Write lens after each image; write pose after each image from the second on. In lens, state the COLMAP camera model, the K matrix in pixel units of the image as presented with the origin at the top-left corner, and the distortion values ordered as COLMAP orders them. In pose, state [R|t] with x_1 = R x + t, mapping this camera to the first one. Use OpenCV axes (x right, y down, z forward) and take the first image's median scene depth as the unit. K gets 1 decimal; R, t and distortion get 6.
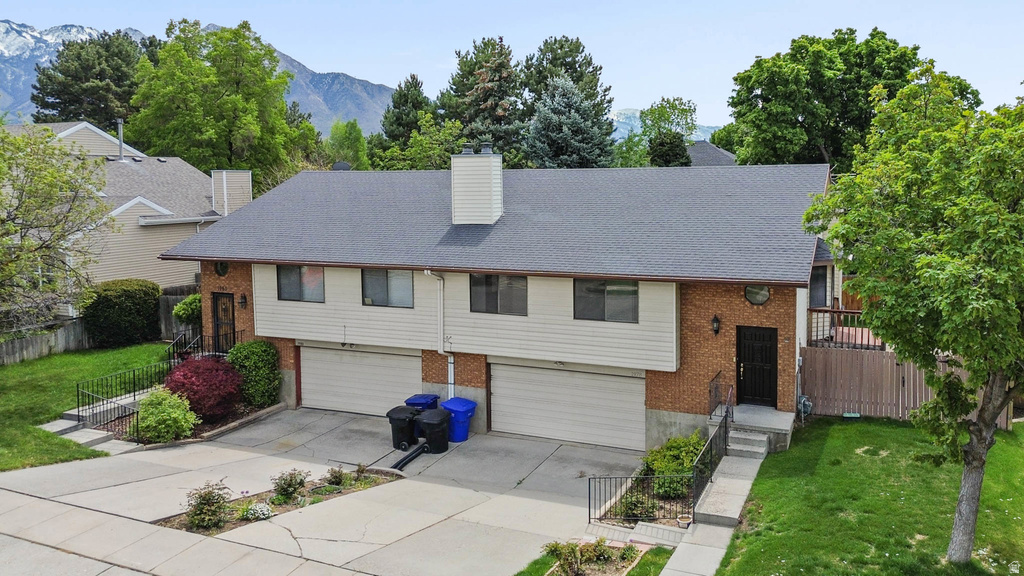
lens RADIAL K [[774.5, 0, 548.6], [0, 774.5, 237.8], [0, 0, 1]] dist [0.072417, -0.078366]
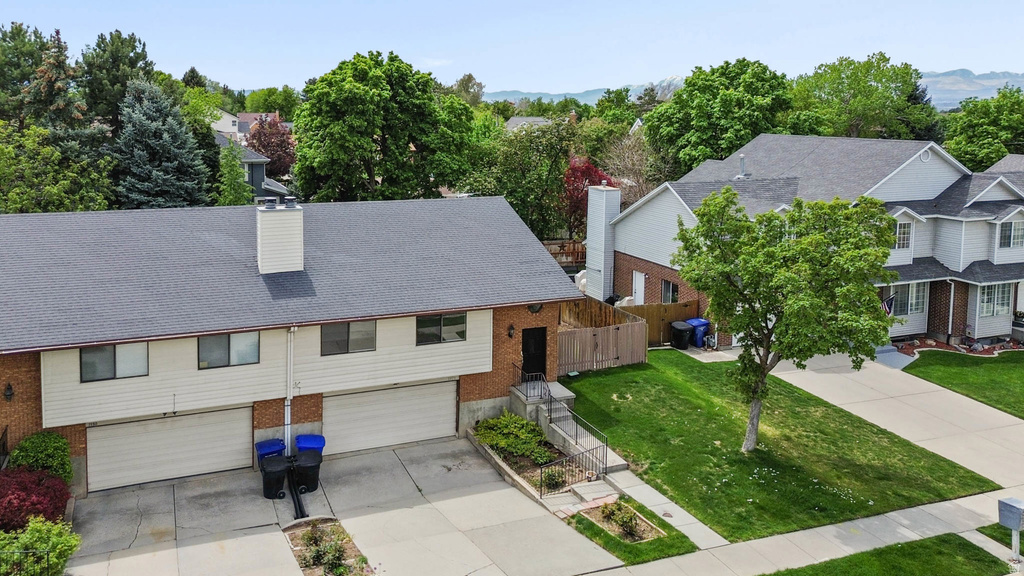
lens RADIAL K [[757.7, 0, 433.7], [0, 757.7, 169.3], [0, 0, 1]] dist [0.023984, -0.006919]
pose [[0.740464, -0.047236, 0.670434, -0.684275], [0.043529, 0.998803, 0.022295, -0.187064], [-0.670685, 0.012675, 0.741634, 0.071210]]
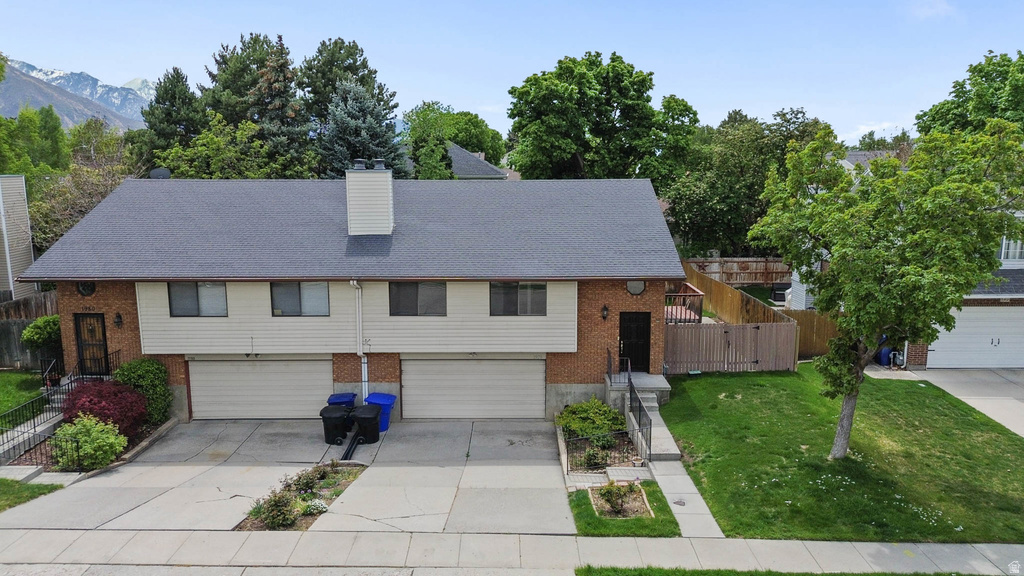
lens RADIAL K [[746.0, 0, 512.0], [0, 746.0, 288.0], [0, 0, 1]] dist [0.071551, -0.103833]
pose [[0.926277, -0.058377, 0.372295, -0.326998], [0.025022, 0.995276, 0.093807, -0.039936], [-0.376012, -0.077575, 0.923362, -0.052838]]
